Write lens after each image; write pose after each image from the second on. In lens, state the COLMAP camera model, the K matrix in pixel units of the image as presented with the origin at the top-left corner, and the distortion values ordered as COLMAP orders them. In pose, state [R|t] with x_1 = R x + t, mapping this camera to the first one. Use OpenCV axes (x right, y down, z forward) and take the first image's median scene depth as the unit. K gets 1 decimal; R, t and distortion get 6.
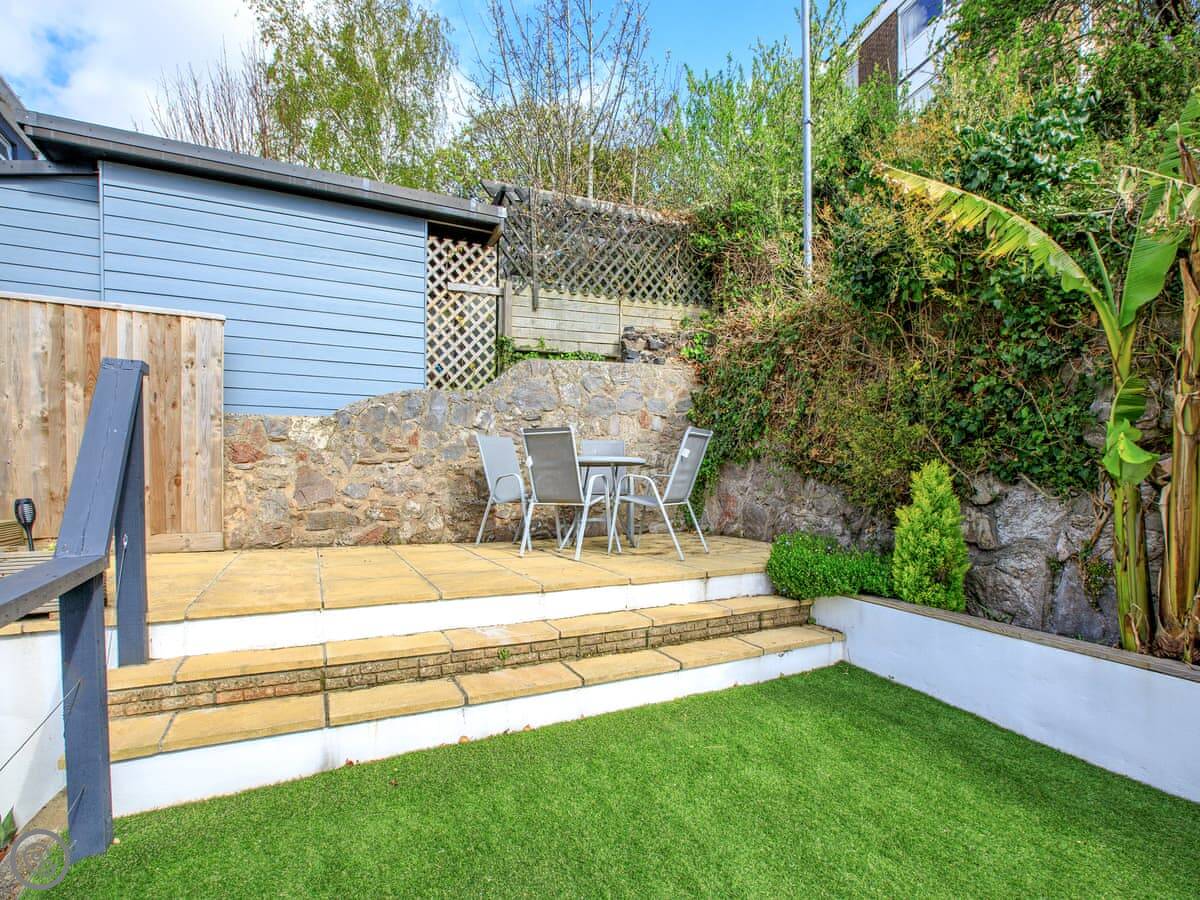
lens RADIAL K [[596.4, 0, 586.4], [0, 596.4, 495.6], [0, 0, 1]] dist [-0.058632, 0.029435]
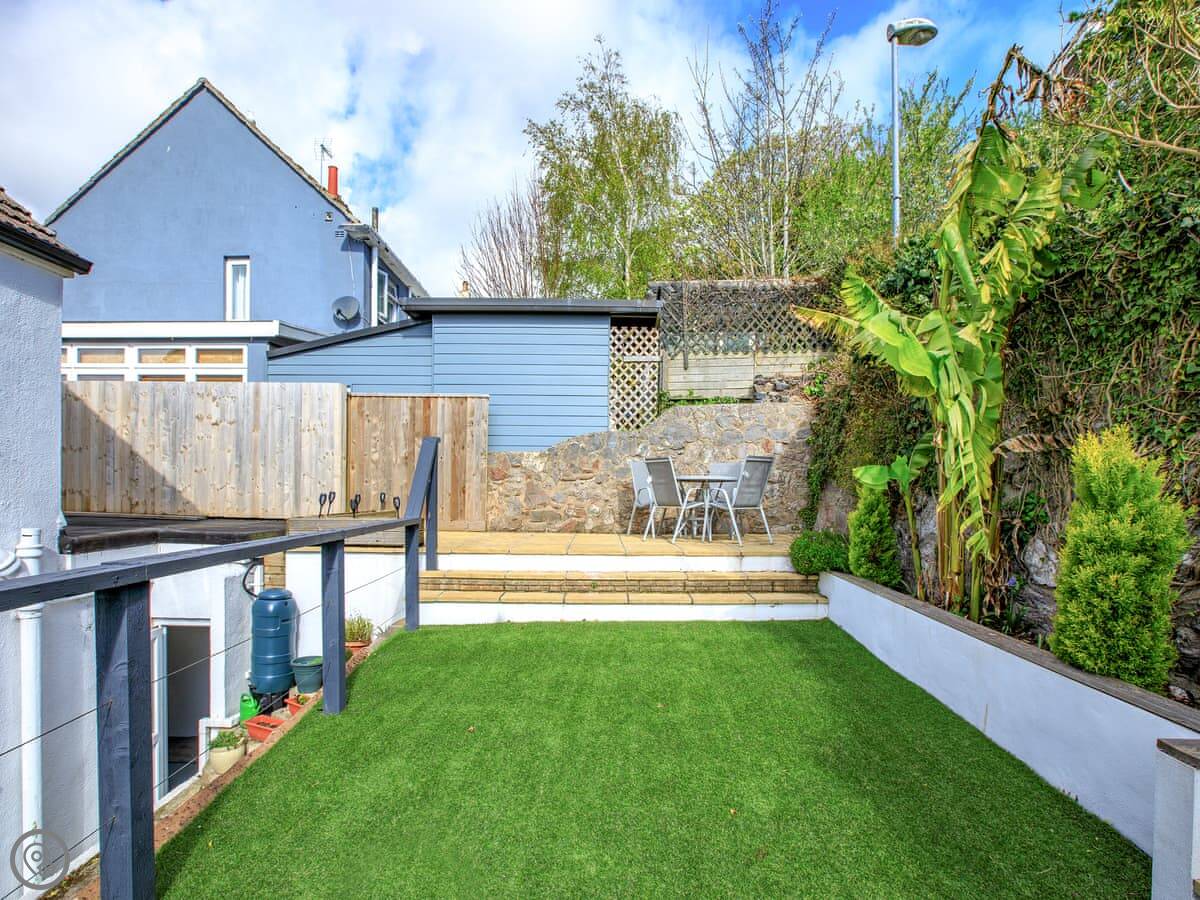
lens RADIAL K [[596.4, 0, 586.4], [0, 596.4, 495.6], [0, 0, 1]] dist [-0.058632, 0.029435]
pose [[0.894781, 0.008976, -0.446414, 0.372559], [-0.019519, 0.999629, -0.019022, 0.014411], [0.446078, 0.025734, 0.894624, -0.380332]]
